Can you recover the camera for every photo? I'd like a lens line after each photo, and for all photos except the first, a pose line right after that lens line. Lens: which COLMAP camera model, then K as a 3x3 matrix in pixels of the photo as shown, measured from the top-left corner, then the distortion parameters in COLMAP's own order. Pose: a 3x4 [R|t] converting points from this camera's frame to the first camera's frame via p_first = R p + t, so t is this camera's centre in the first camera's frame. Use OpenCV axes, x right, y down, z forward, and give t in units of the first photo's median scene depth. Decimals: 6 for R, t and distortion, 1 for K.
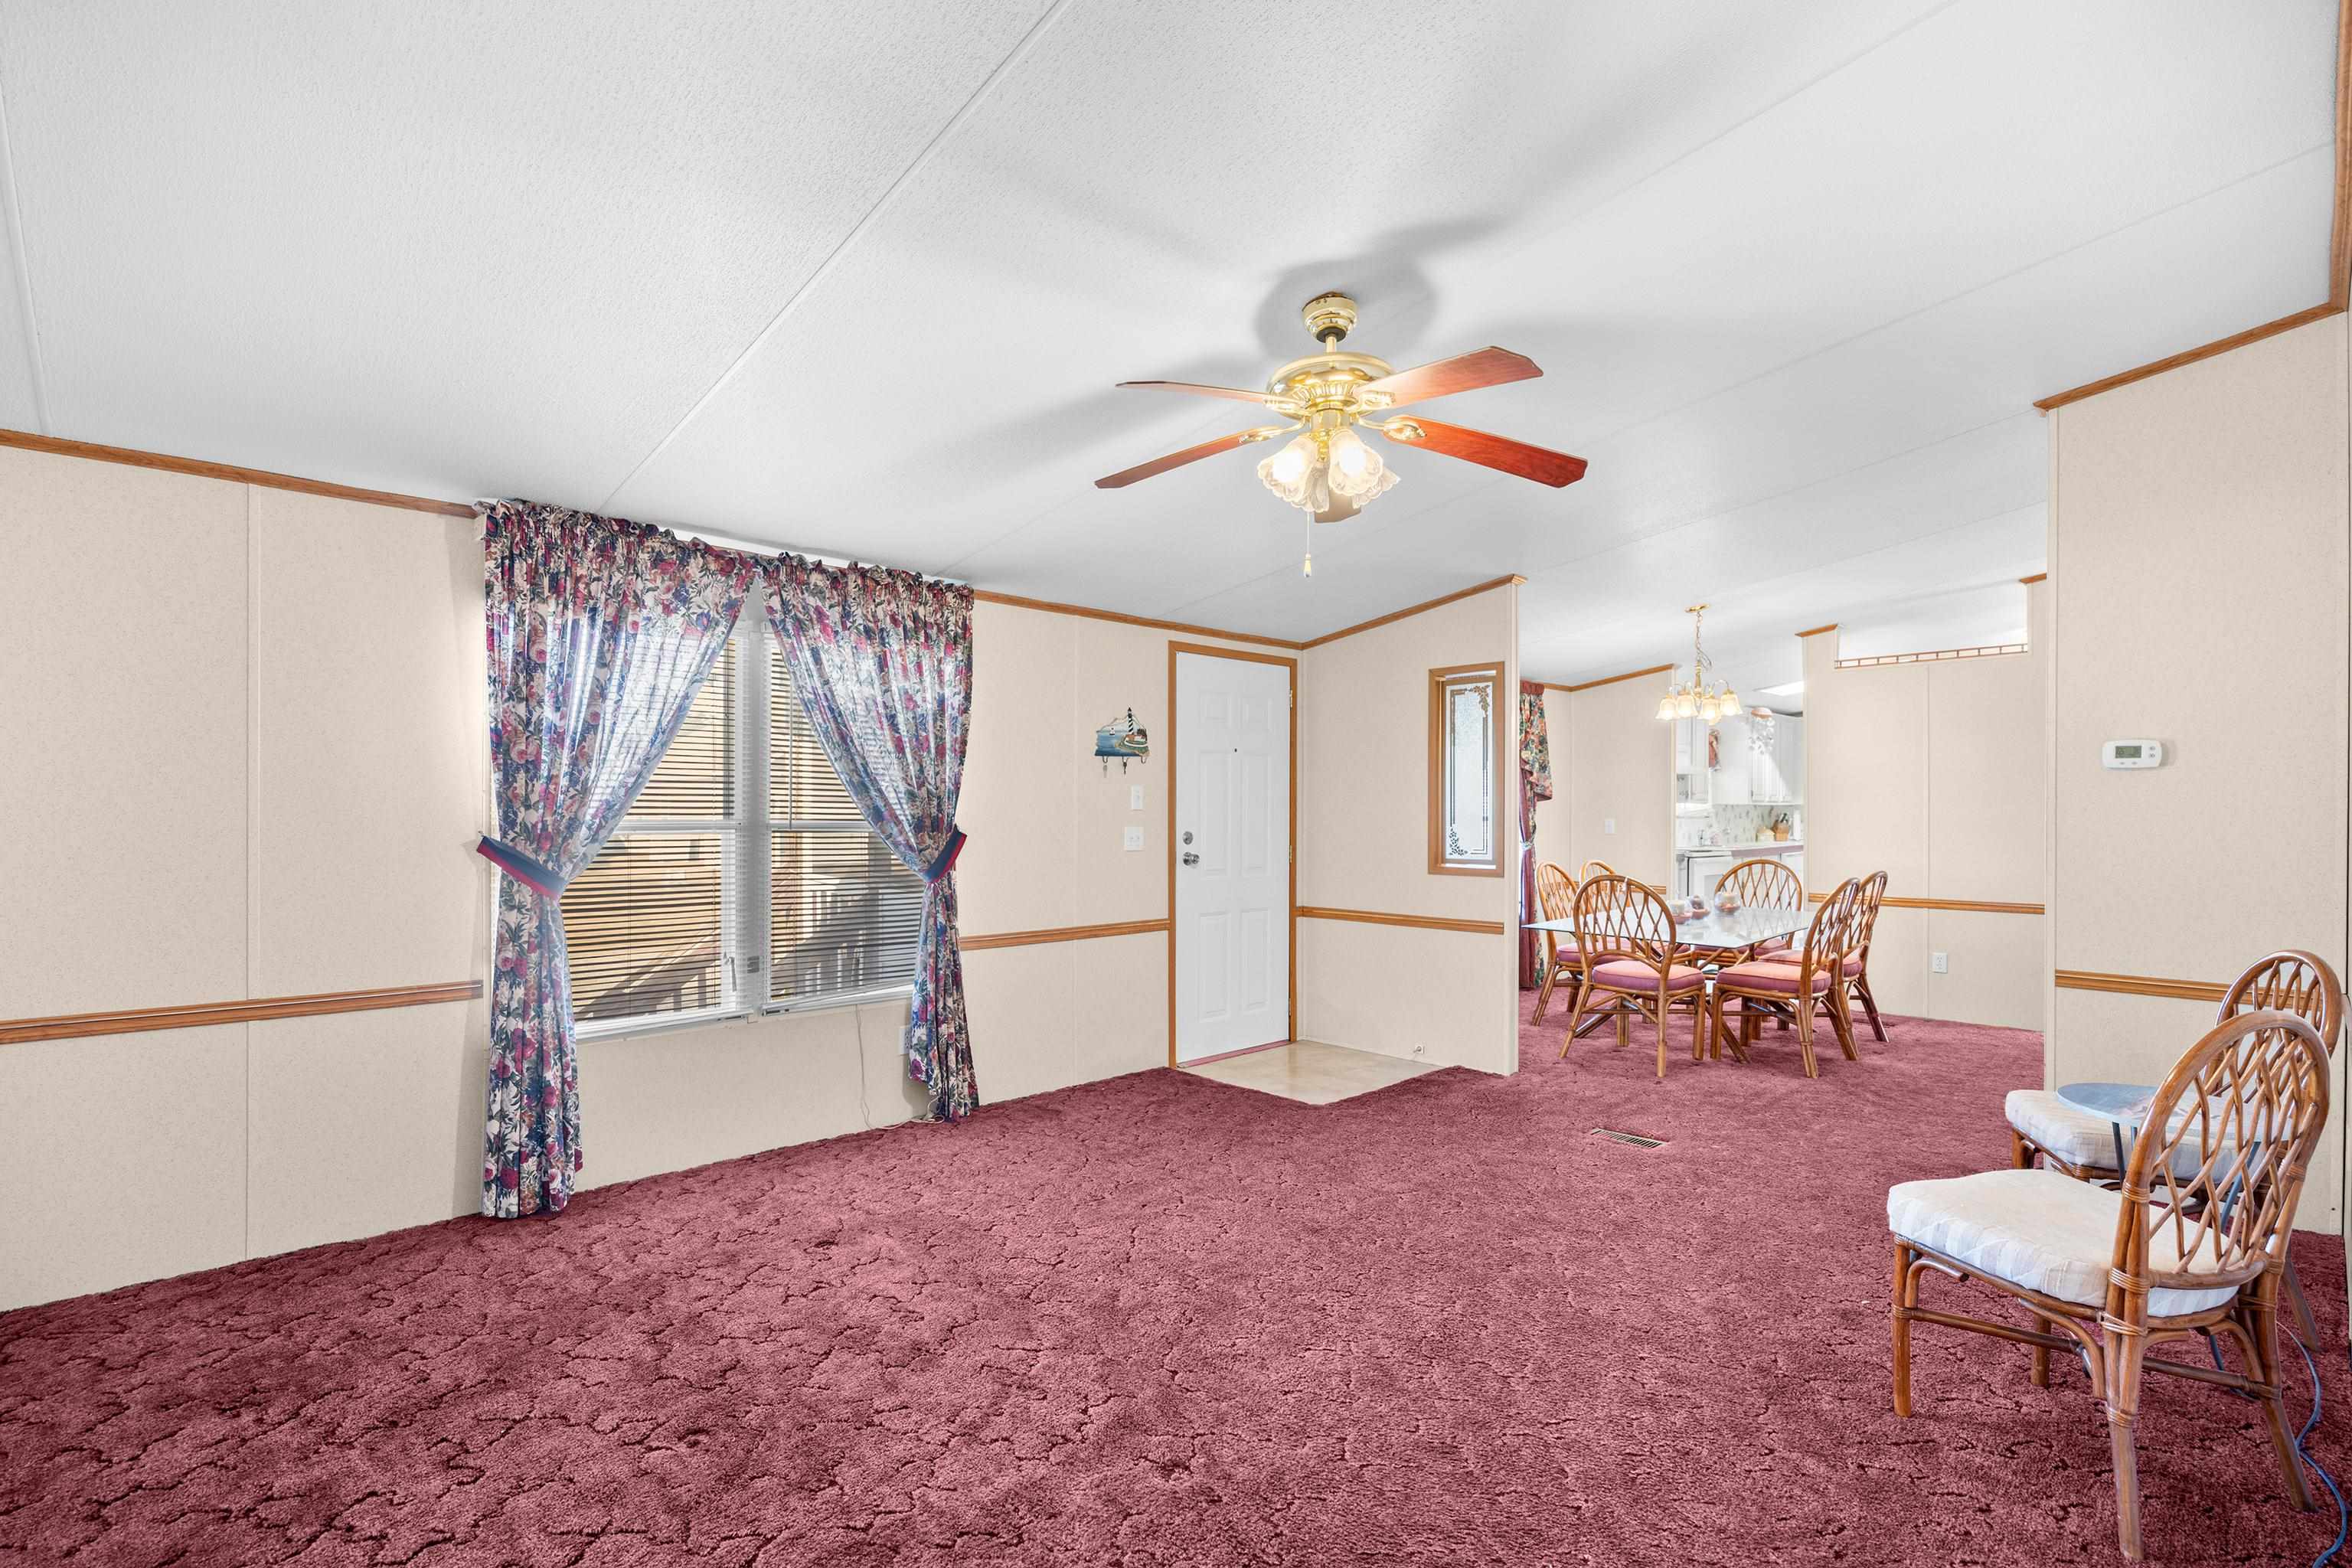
lens RADIAL K [[1109.3, 0, 1177.0], [0, 1109.3, 817.2], [0, 0, 1]] dist [-0.001908, -0.000303]
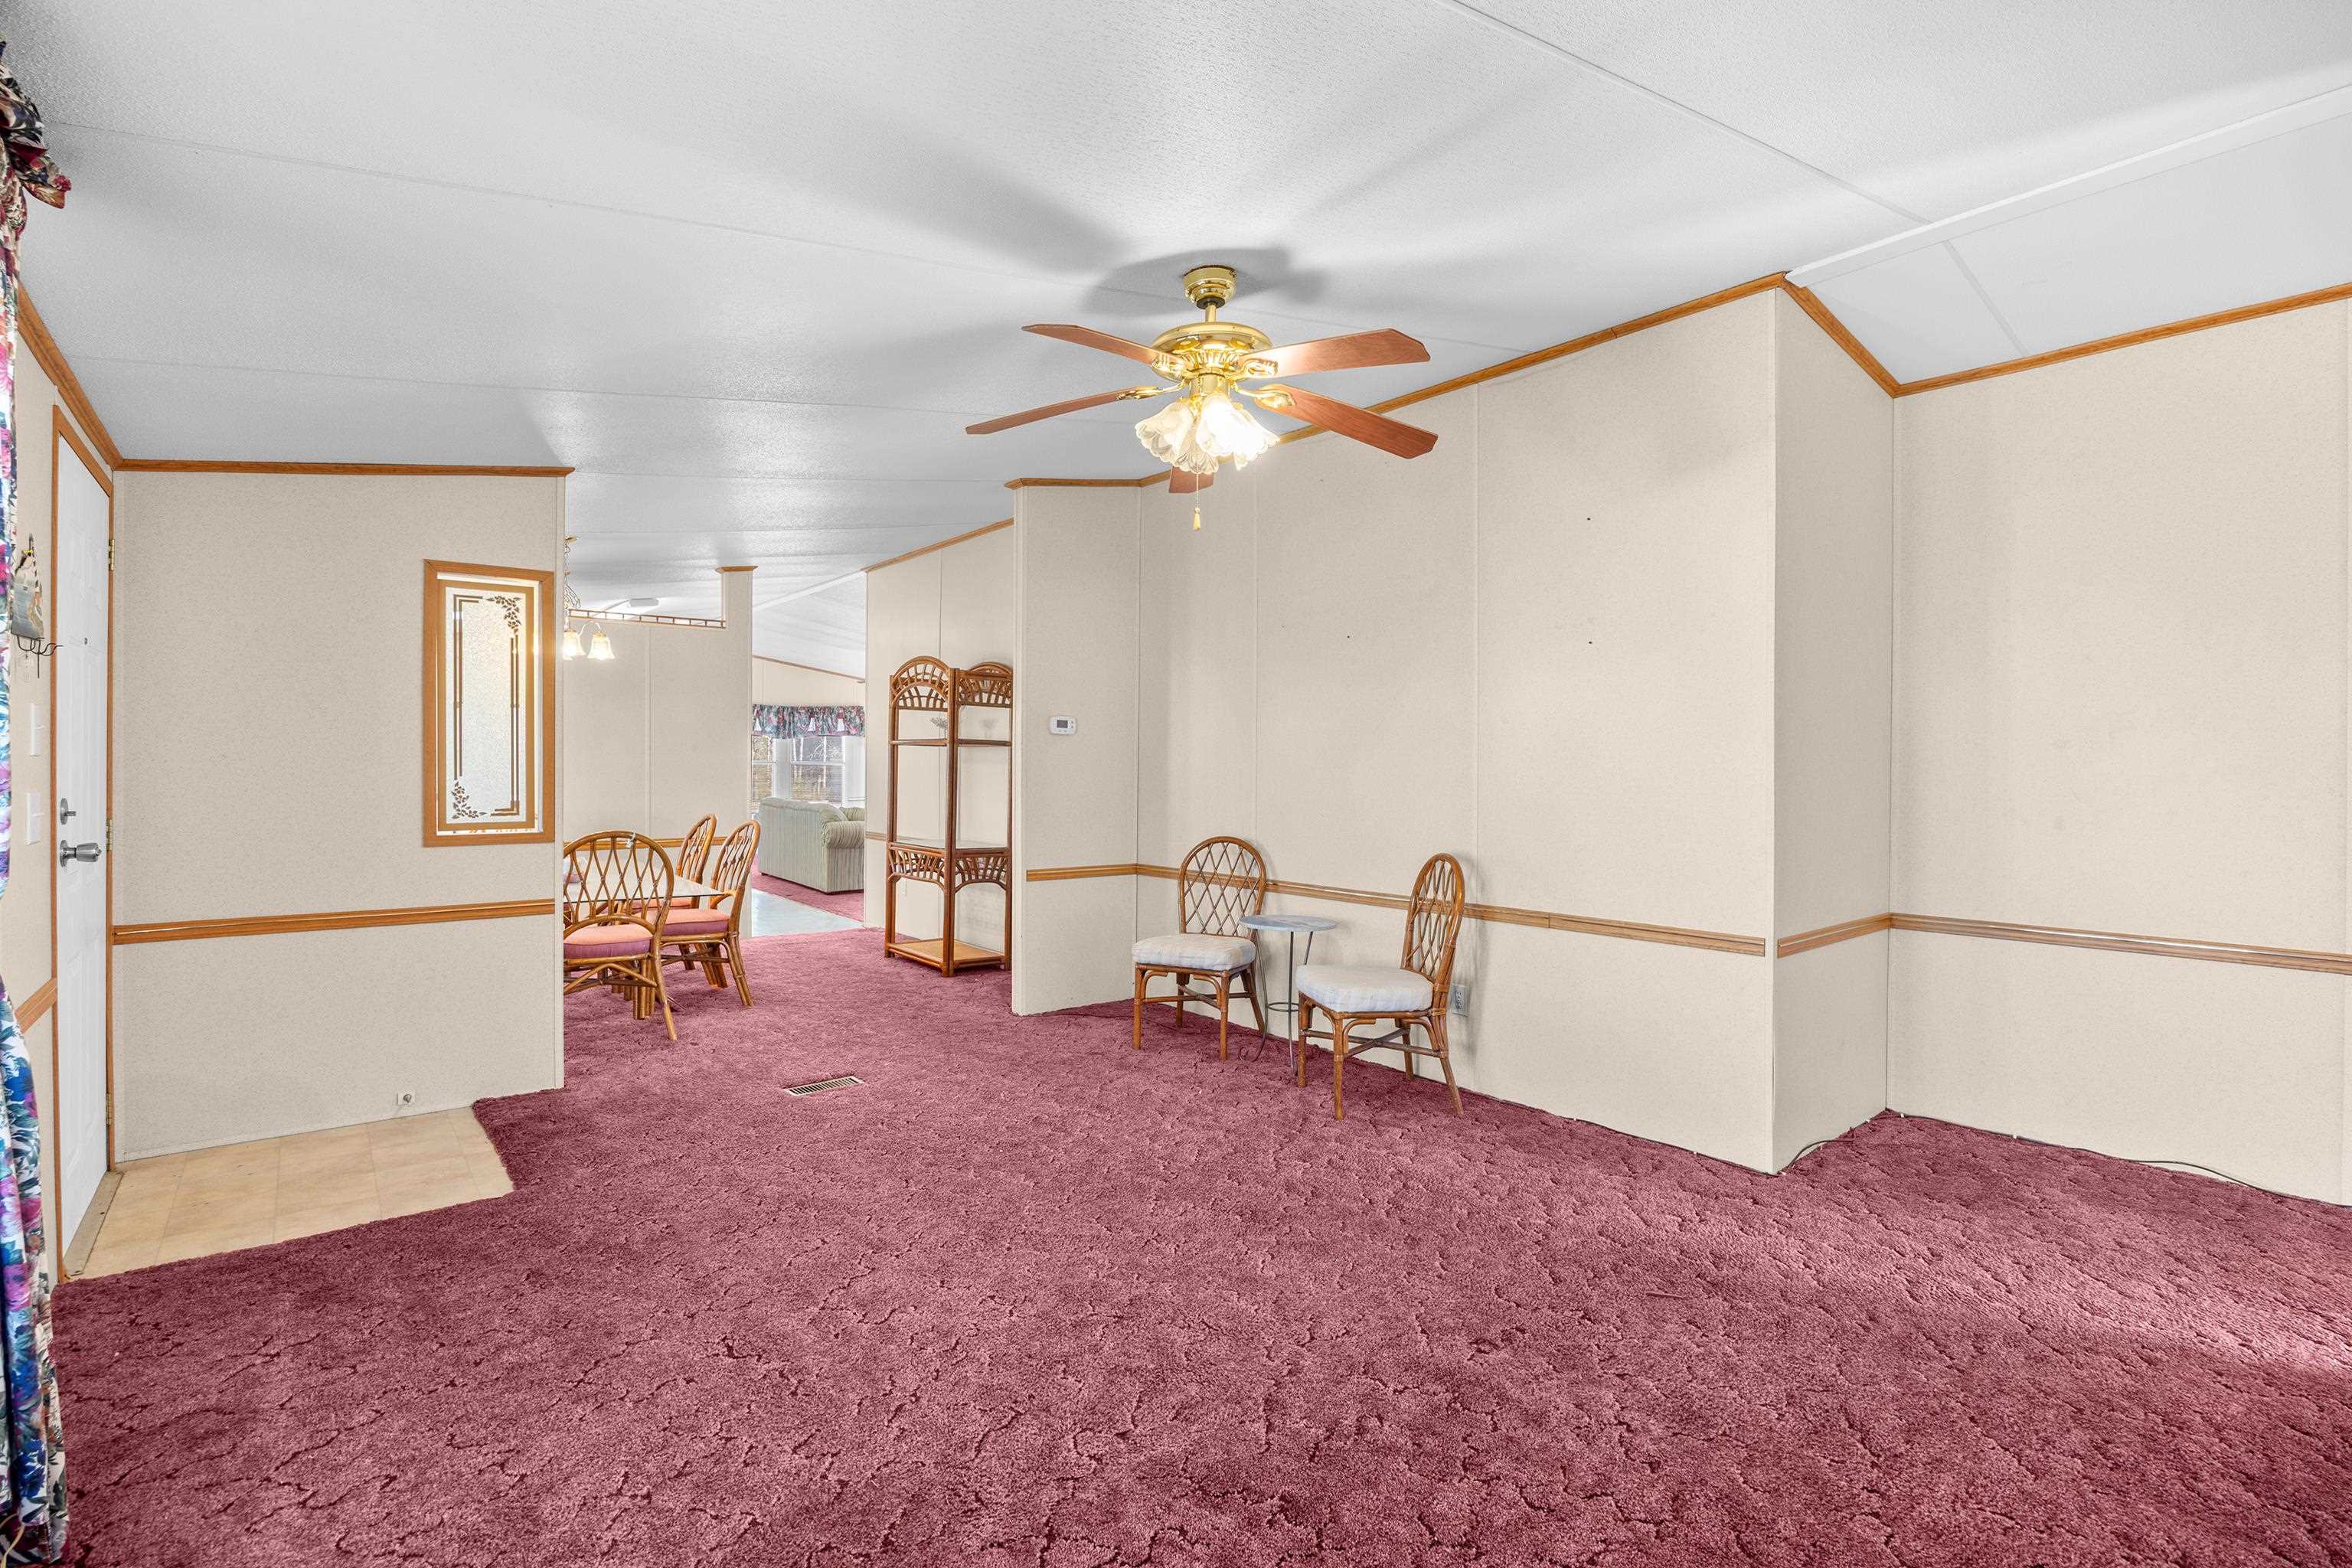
lens RADIAL K [[1088.9, 0, 1176.8], [0, 1088.9, 771.4], [0, 0, 1]] dist [-0.000052, -0.000068]
pose [[0.089323, -0.009384, 0.995959, -0.582908], [-0.000940, 0.999954, 0.009505, -0.006139], [-0.996002, -0.001786, 0.089310, 0.625066]]
